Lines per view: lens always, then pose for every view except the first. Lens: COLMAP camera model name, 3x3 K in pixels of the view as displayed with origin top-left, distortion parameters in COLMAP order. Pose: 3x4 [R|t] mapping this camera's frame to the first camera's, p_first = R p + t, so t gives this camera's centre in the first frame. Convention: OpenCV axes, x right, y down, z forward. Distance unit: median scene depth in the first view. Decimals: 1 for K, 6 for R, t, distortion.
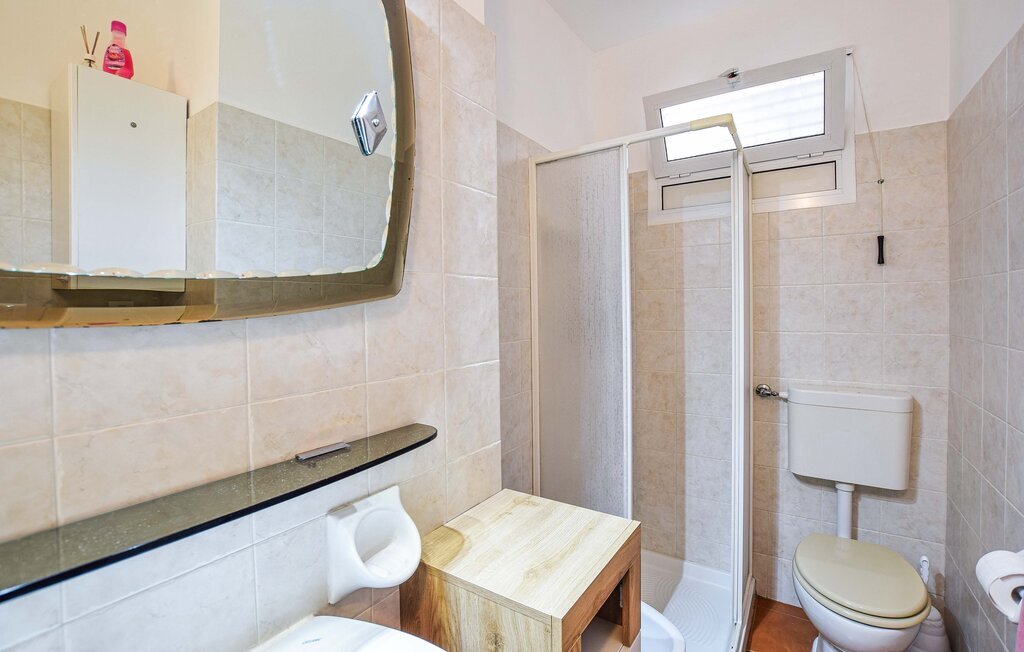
lens RADIAL K [[458.5, 0, 517.9], [0, 458.5, 319.5], [0, 0, 1]] dist [-0.024211, 0.000498]
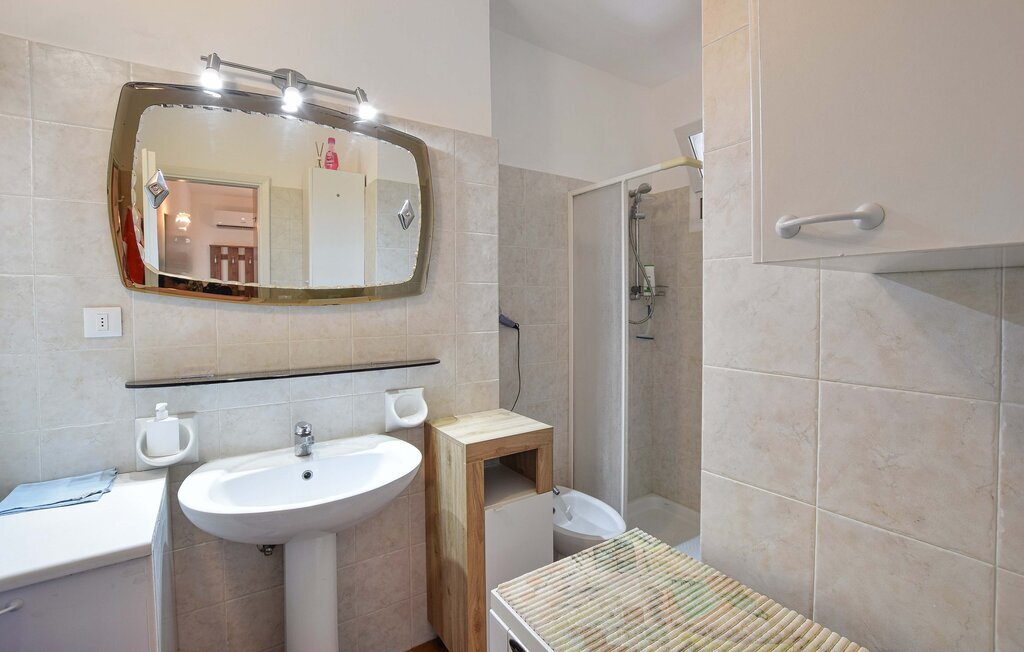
lens RADIAL K [[458.5, 0, 517.9], [0, 458.5, 319.5], [0, 0, 1]] dist [-0.024211, 0.000498]
pose [[0.923799, 0.028253, -0.381834, 0.716182], [-0.020671, 0.999500, 0.023945, 0.002424], [0.382319, -0.014228, 0.923921, -0.576218]]
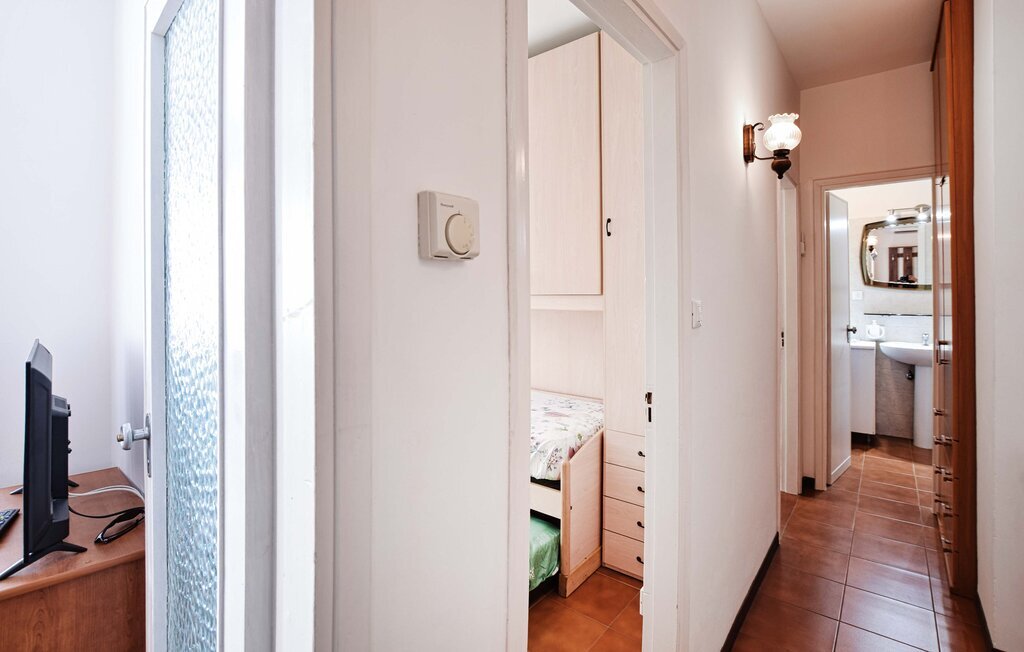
lens RADIAL K [[475.2, 0, 512.8], [0, 475.2, 291.1], [0, 0, 1]] dist [-0.027008, -0.000076]
pose [[-0.092252, 0.011243, -0.995672, 6.131896], [-0.016424, 0.999783, 0.012811, 0.028129], [0.995600, 0.017534, -0.092047, -4.208570]]
